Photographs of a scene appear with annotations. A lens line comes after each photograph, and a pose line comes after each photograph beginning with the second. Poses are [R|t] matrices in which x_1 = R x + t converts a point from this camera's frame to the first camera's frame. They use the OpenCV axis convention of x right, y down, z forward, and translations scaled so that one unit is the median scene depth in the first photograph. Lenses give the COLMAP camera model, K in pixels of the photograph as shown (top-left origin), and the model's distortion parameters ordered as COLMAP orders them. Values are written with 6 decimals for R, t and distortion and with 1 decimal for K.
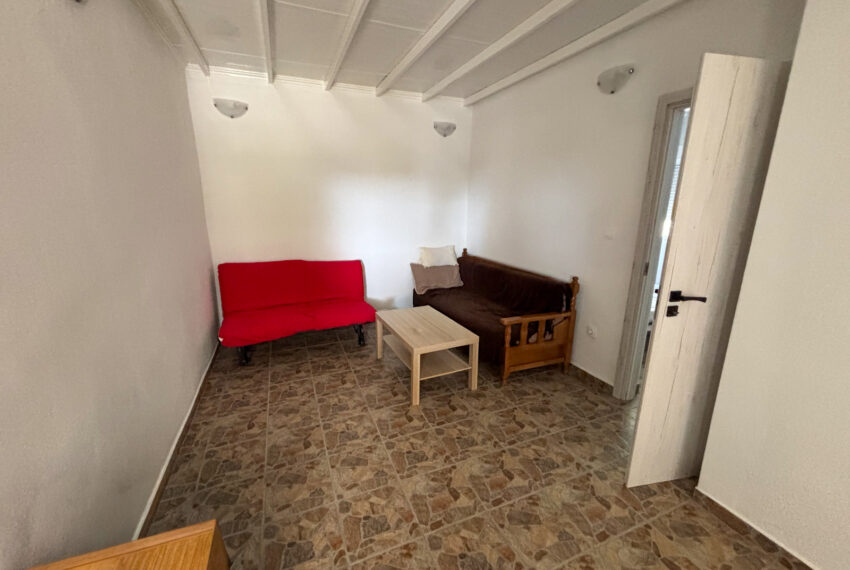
lens RADIAL K [[344.9, 0, 425.0], [0, 344.9, 285.0], [0, 0, 1]] dist [0.001612, -0.000642]
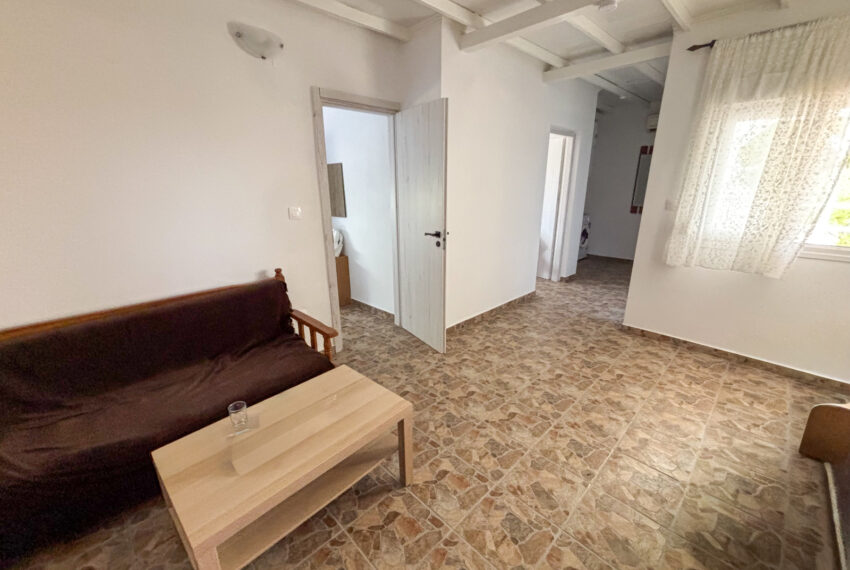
lens RADIAL K [[342.5, 0, 422.5], [0, 342.5, 287.5], [0, 0, 1]] dist [0.001197, -0.000255]
pose [[-0.368887, -0.281117, 0.885943, -0.659151], [0.228676, 0.896420, 0.379657, -0.312176], [-0.900905, 0.342644, -0.266393, 1.248291]]
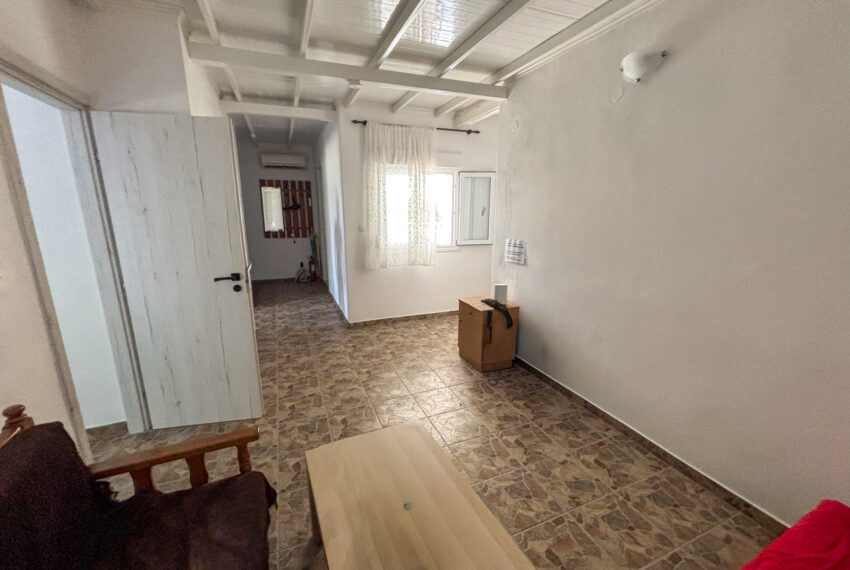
lens RADIAL K [[349.3, 0, 424.1], [0, 349.3, 283.0], [0, 0, 1]] dist [0.003581, -0.000038]
pose [[-0.999992, -0.004094, 0.000229, -0.050603], [-0.003562, 0.894868, 0.446317, -0.456538], [-0.002033, 0.446313, -0.894875, 1.763891]]
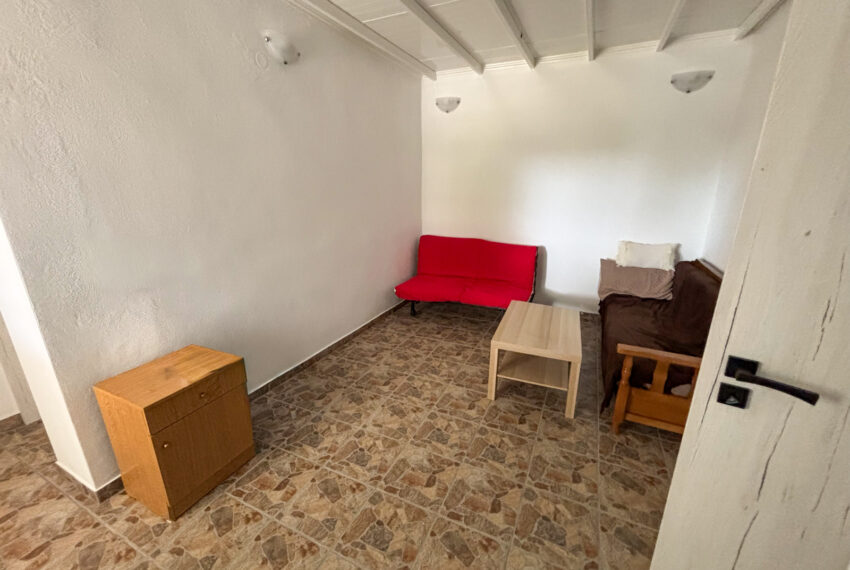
lens RADIAL K [[346.5, 0, 428.4], [0, 346.5, 282.7], [0, 0, 1]] dist [0.007774, -0.000152]
pose [[0.677083, 0.201235, -0.707858, 0.568835], [-0.173701, 0.978409, 0.112000, -0.053240], [0.715113, 0.047123, 0.697419, 0.232445]]
